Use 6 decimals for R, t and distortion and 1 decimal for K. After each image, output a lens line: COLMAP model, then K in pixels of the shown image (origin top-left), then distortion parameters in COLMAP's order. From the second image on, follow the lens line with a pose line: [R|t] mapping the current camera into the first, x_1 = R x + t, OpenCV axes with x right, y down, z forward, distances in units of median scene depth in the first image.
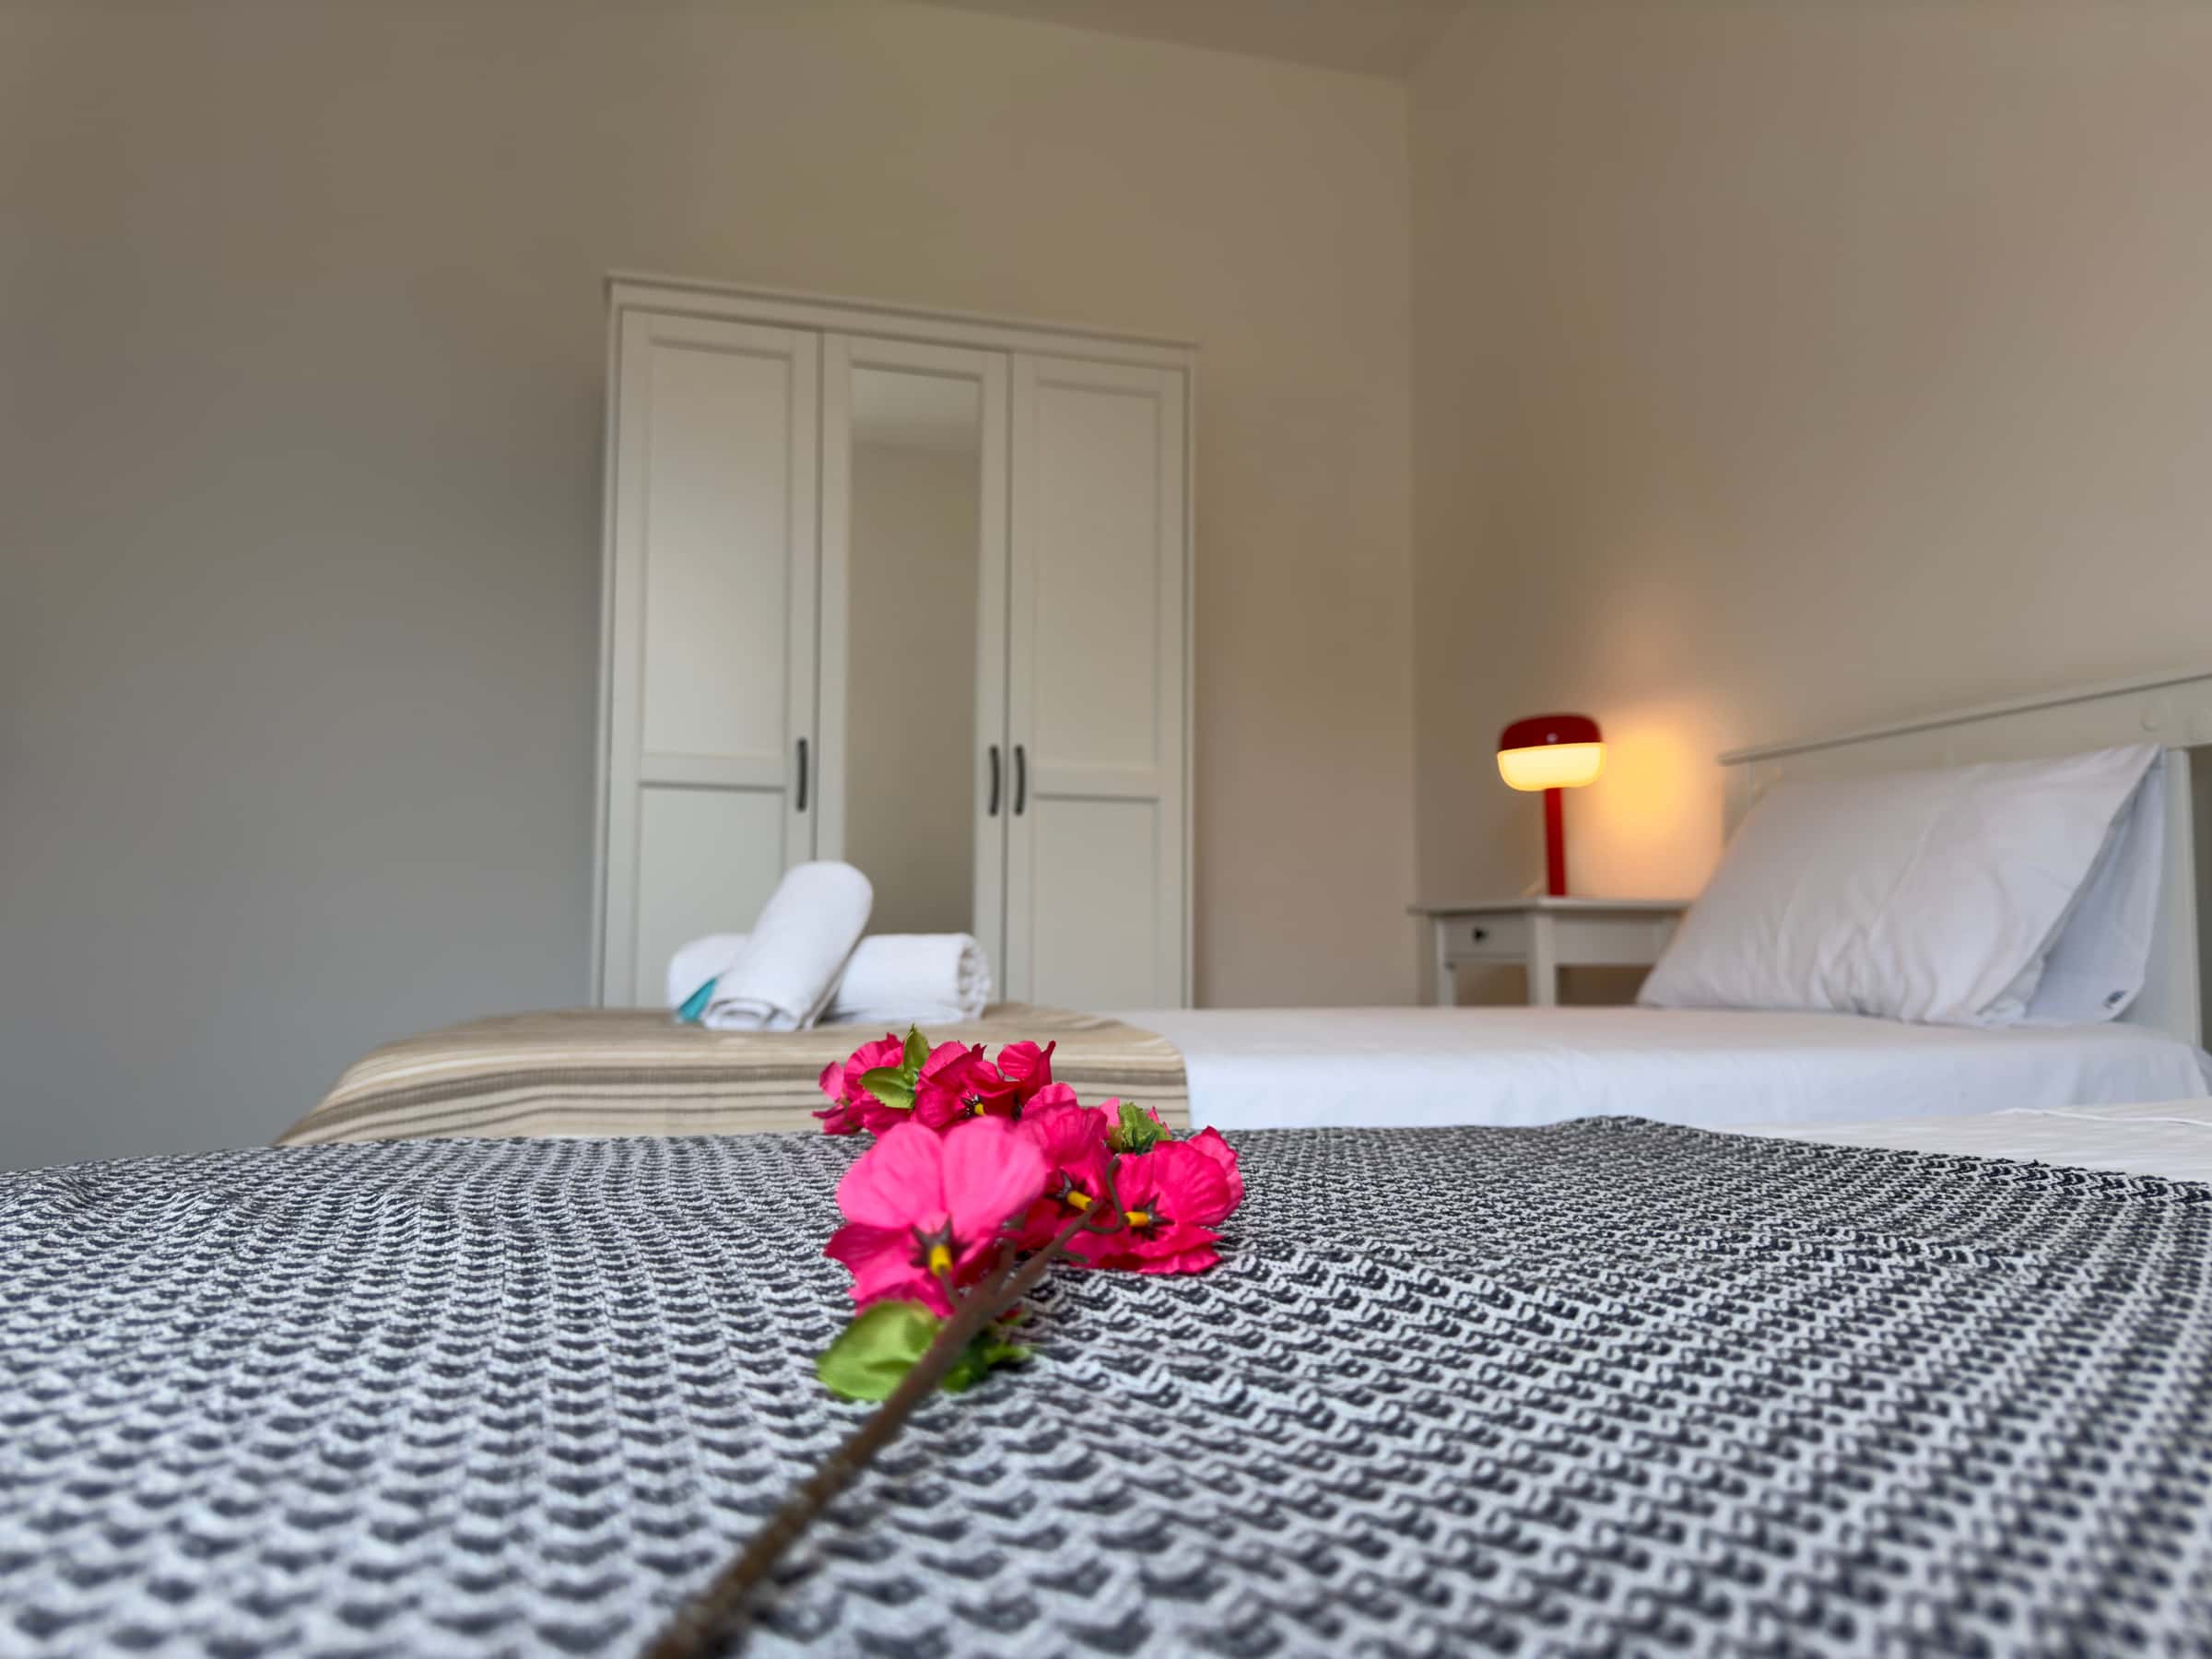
lens RADIAL K [[1583.5, 0, 1115.0], [0, 1583.5, 850.0], [0, 0, 1]] dist [0.048097, -0.005814]
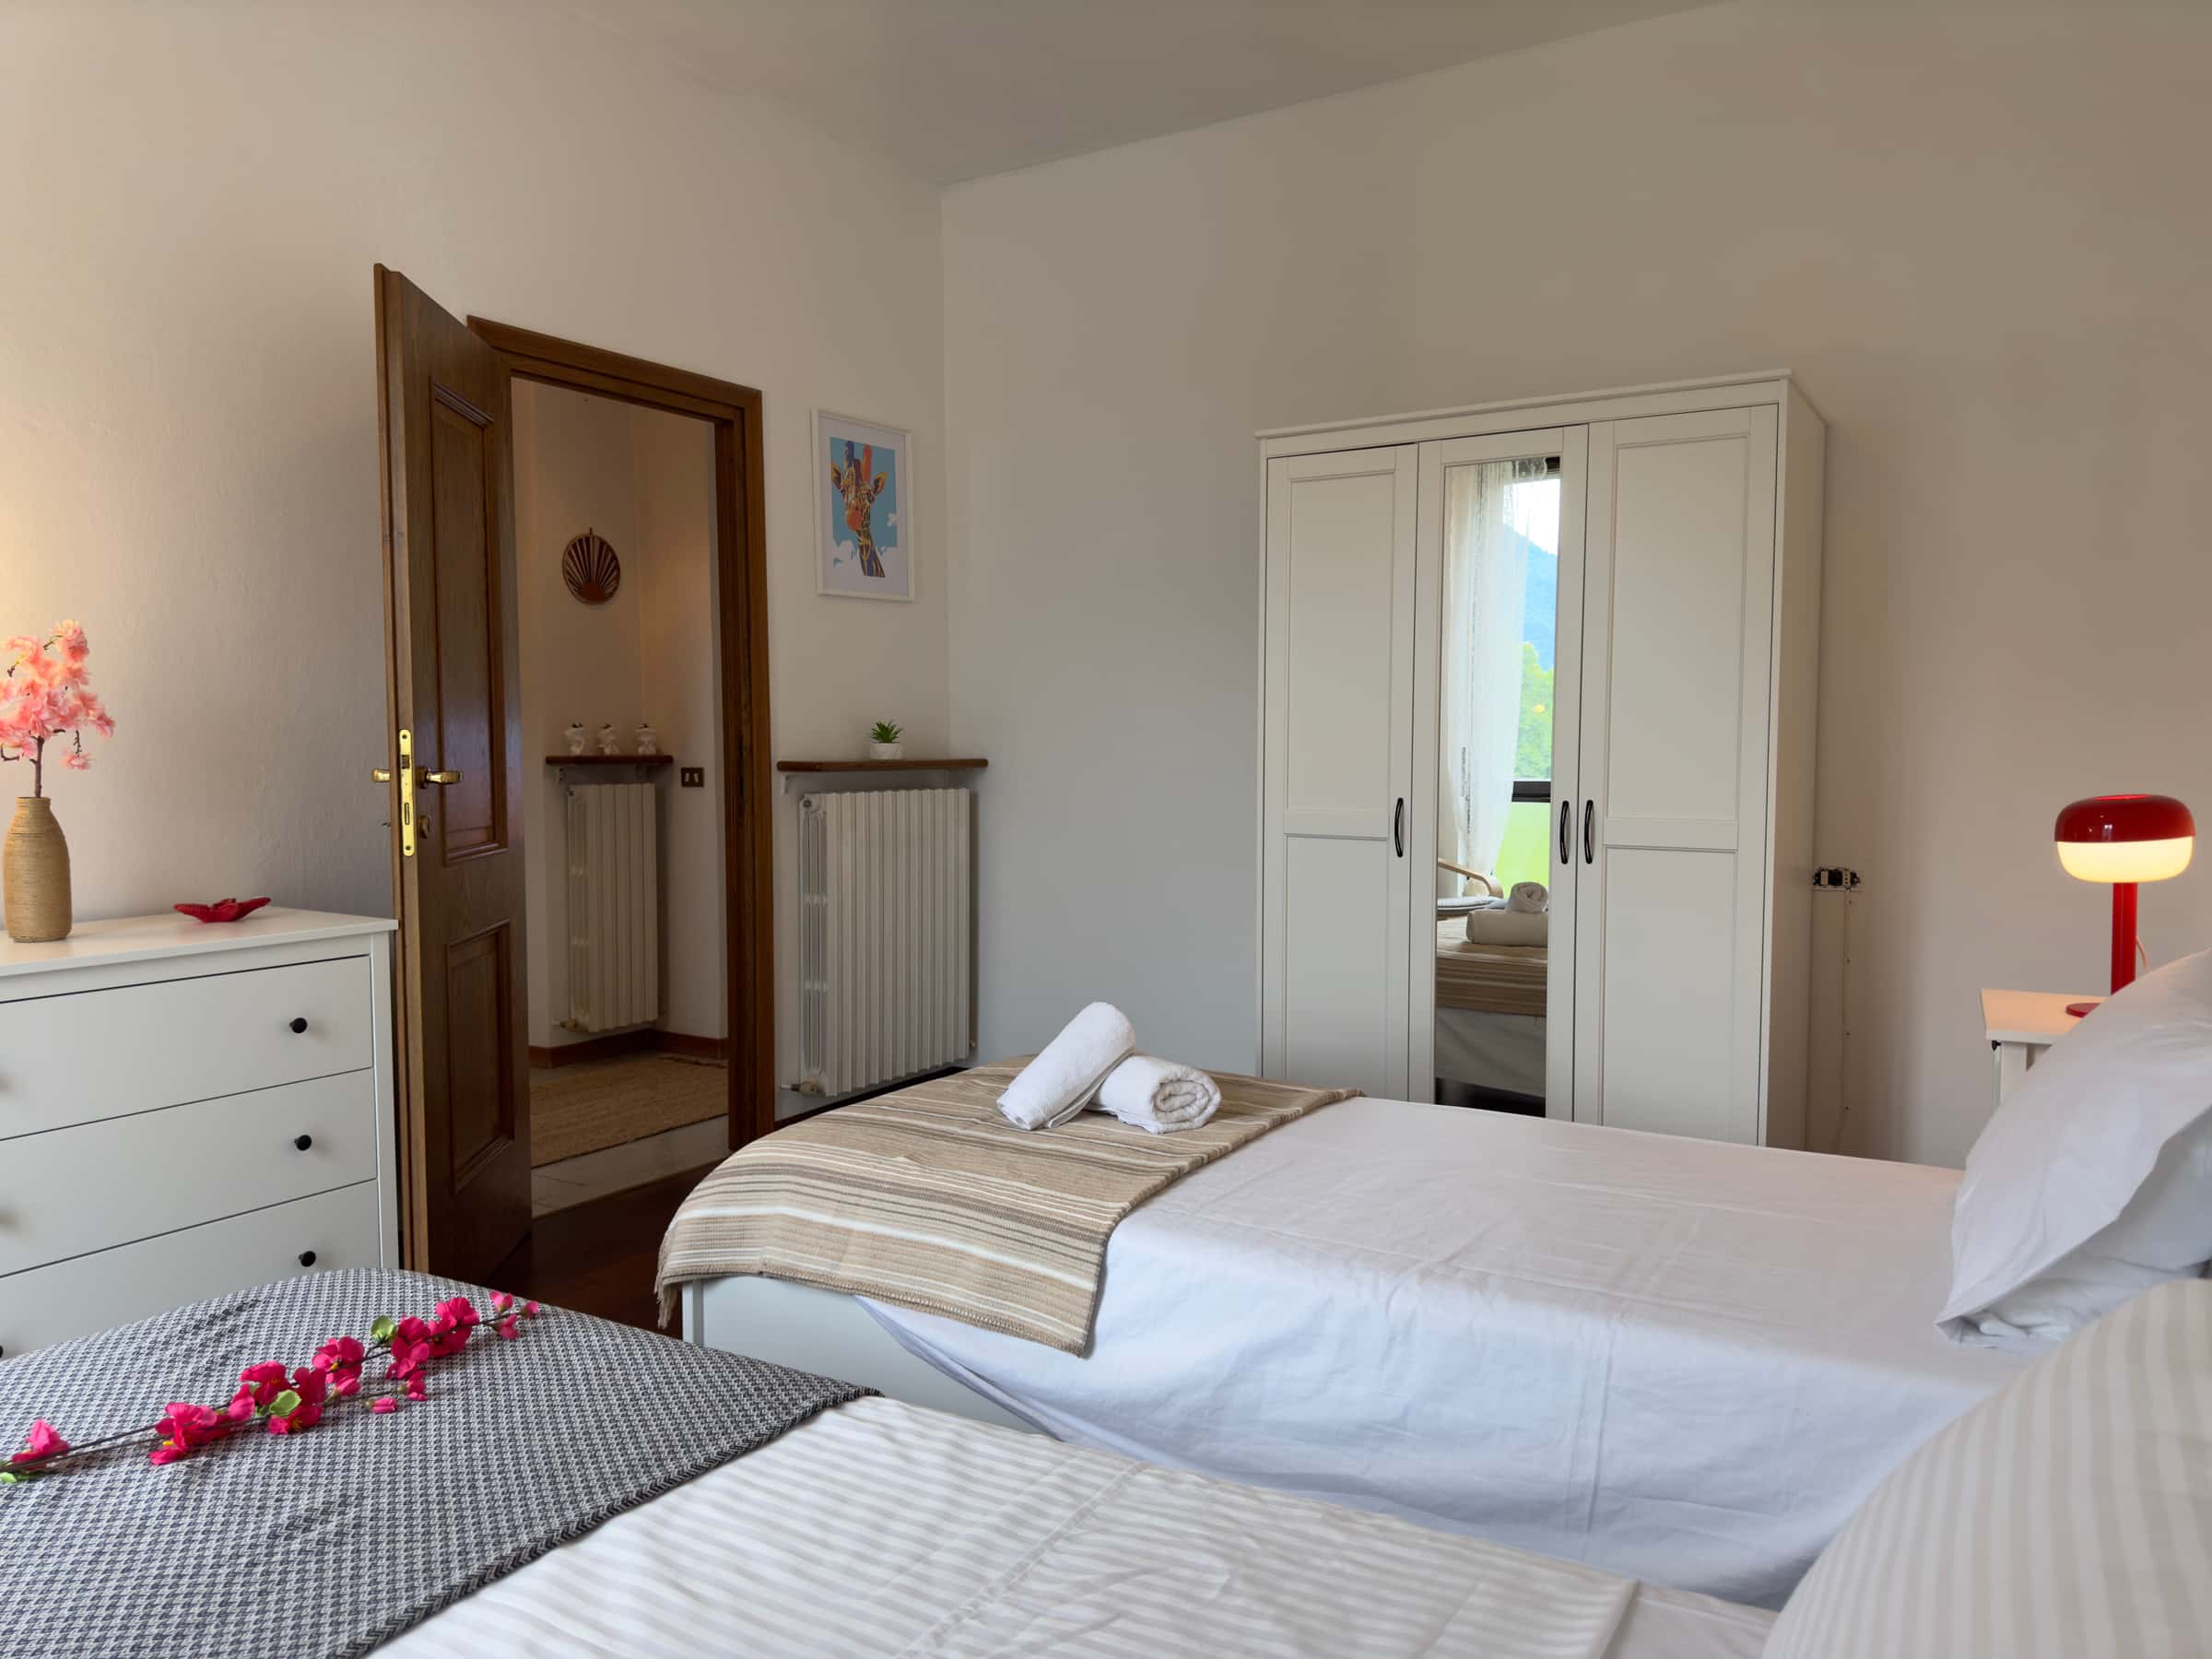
lens RADIAL K [[1583.5, 0, 1115.1], [0, 1583.5, 809.8], [0, 0, 1]] dist [0.048097, -0.005814]
pose [[0.681192, 0.032941, -0.731363, 0.534466], [0.050393, 0.994508, 0.091729, -0.183242], [0.730368, -0.099340, 0.675791, 0.036408]]
